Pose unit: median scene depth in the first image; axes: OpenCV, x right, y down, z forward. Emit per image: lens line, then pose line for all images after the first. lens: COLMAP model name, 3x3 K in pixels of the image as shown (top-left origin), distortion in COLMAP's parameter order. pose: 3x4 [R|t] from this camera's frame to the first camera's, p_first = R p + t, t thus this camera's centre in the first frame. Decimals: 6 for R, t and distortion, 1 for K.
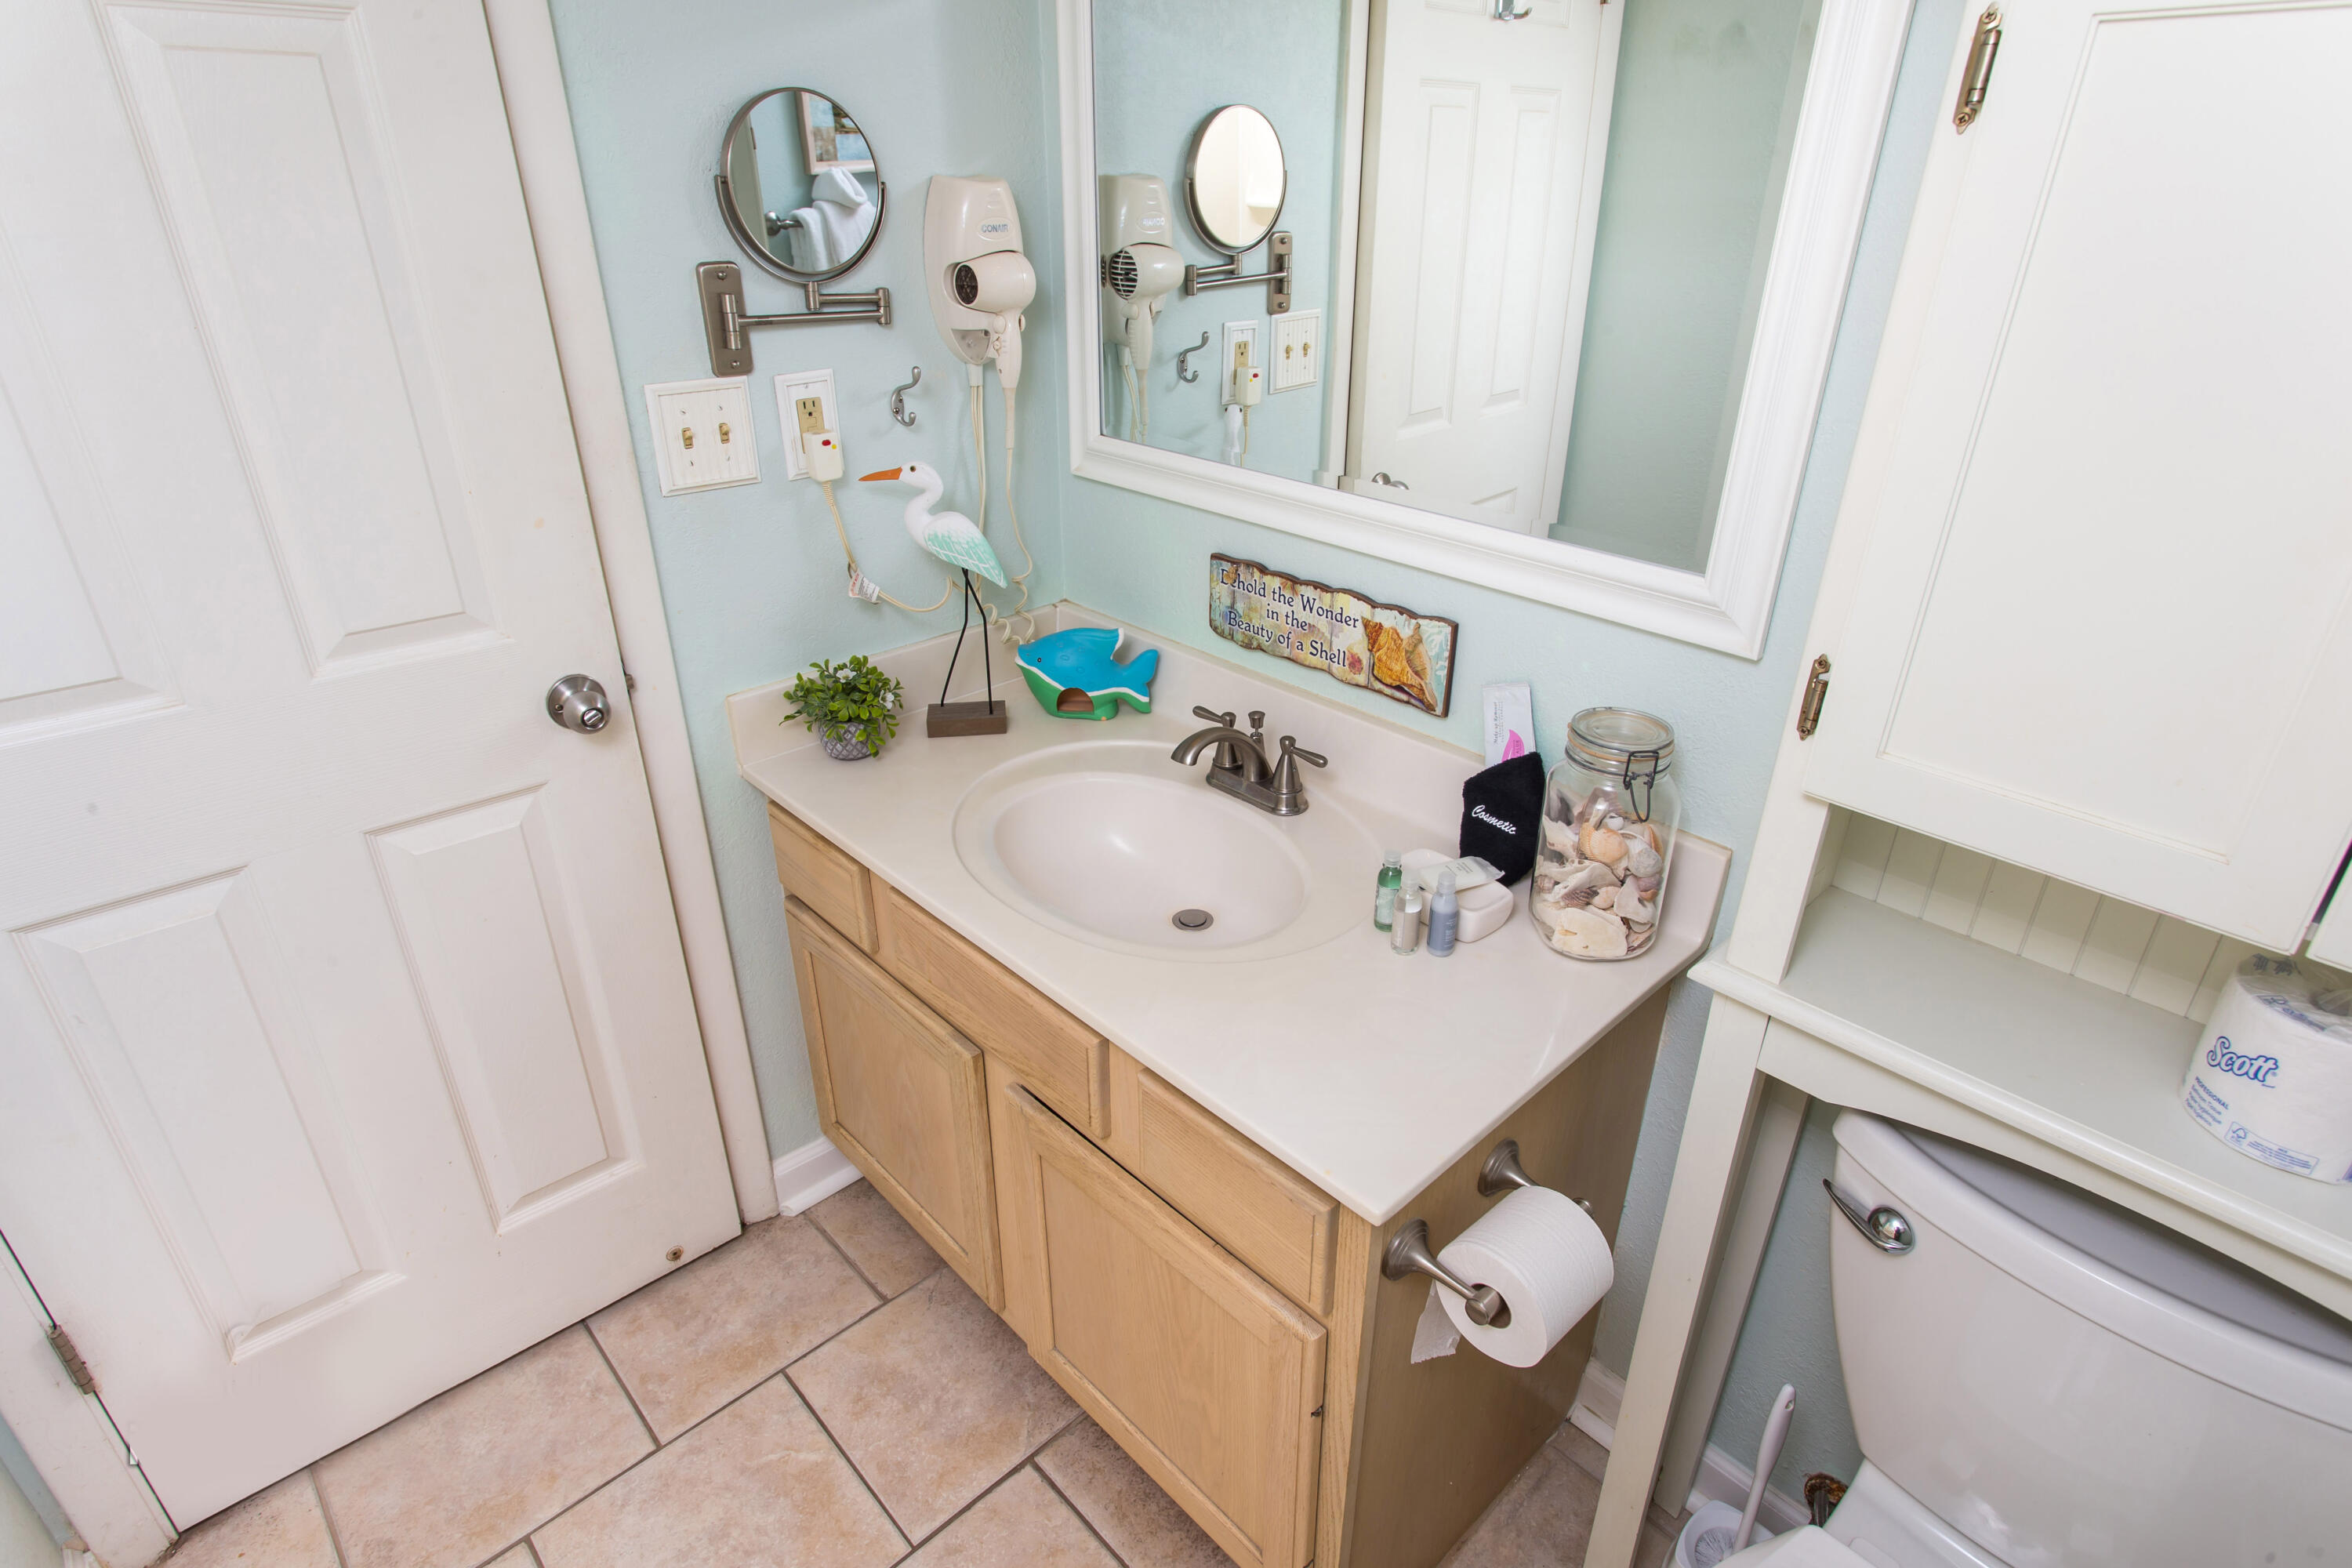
lens RADIAL K [[1236.3, 0, 1178.6], [0, 1236.3, 786.1], [0, 0, 1]] dist [0.000935, 0.000119]
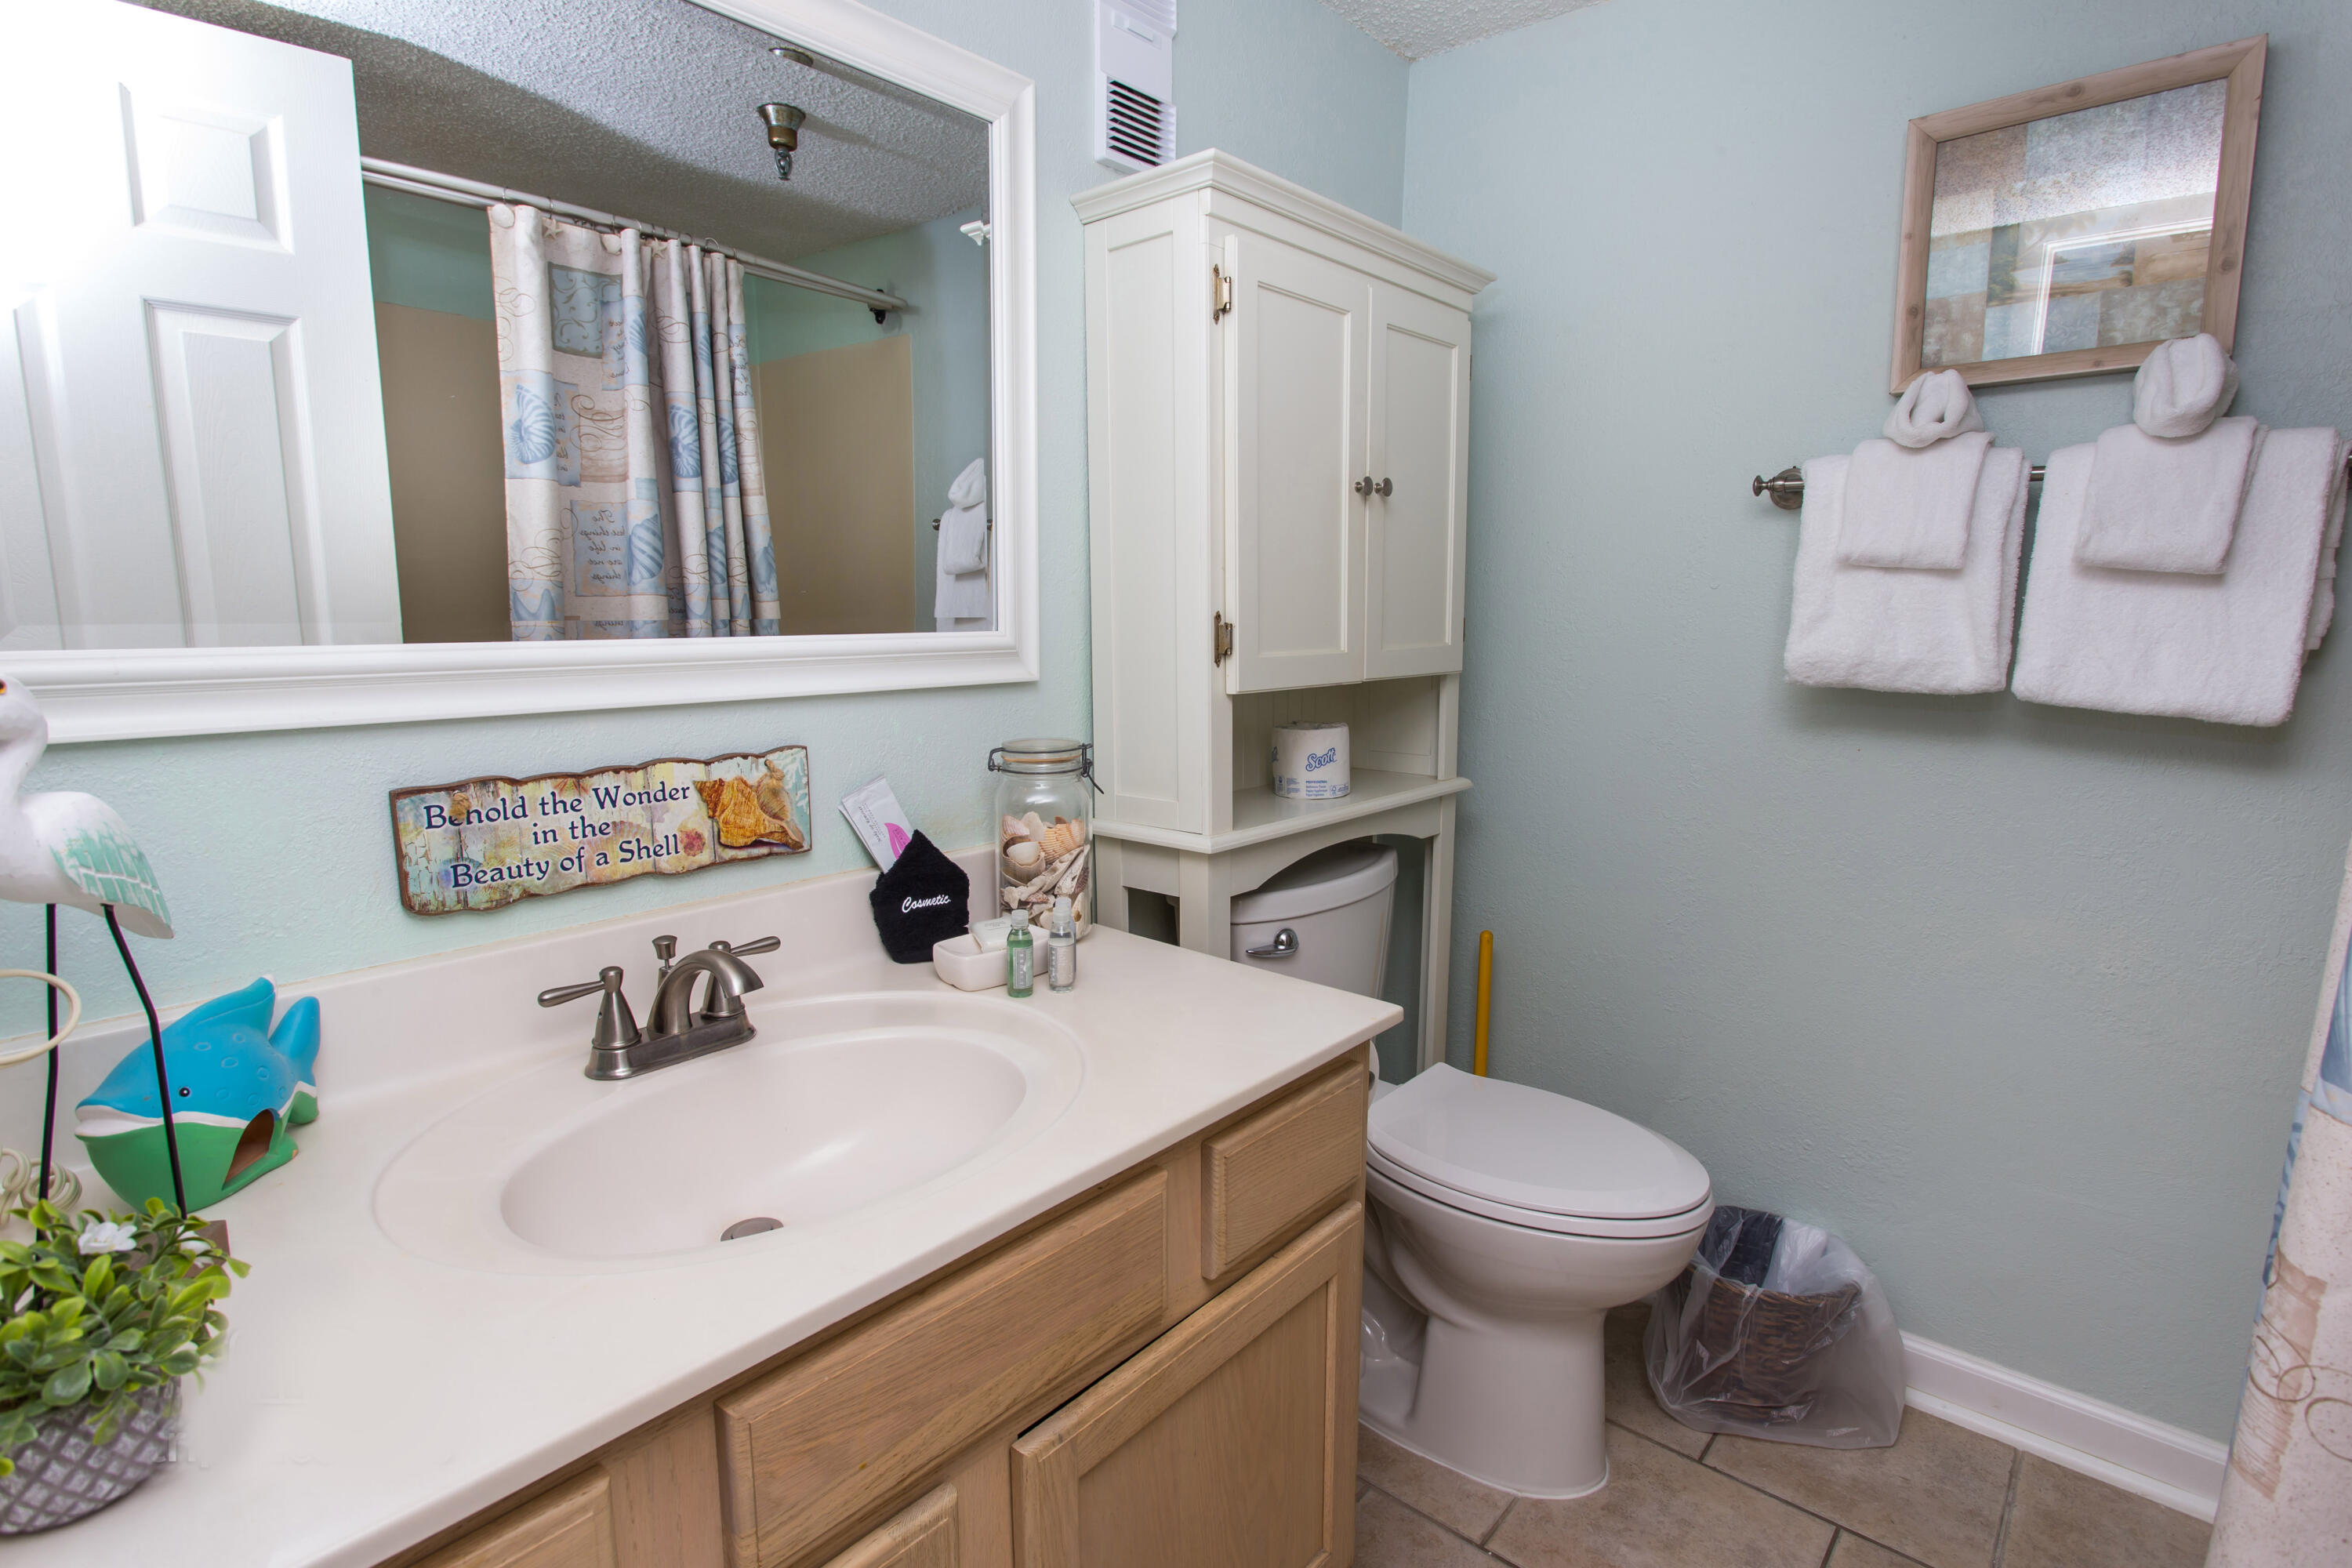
lens RADIAL K [[1236.3, 0, 1177.3], [0, 1236.3, 788.2], [0, 0, 1]] dist [0.000935, 0.000119]
pose [[-0.124028, -0.147232, 0.981295, -0.680441], [0.451514, 0.872247, 0.187938, -0.137282], [-0.883602, 0.466378, -0.041705, 0.723314]]
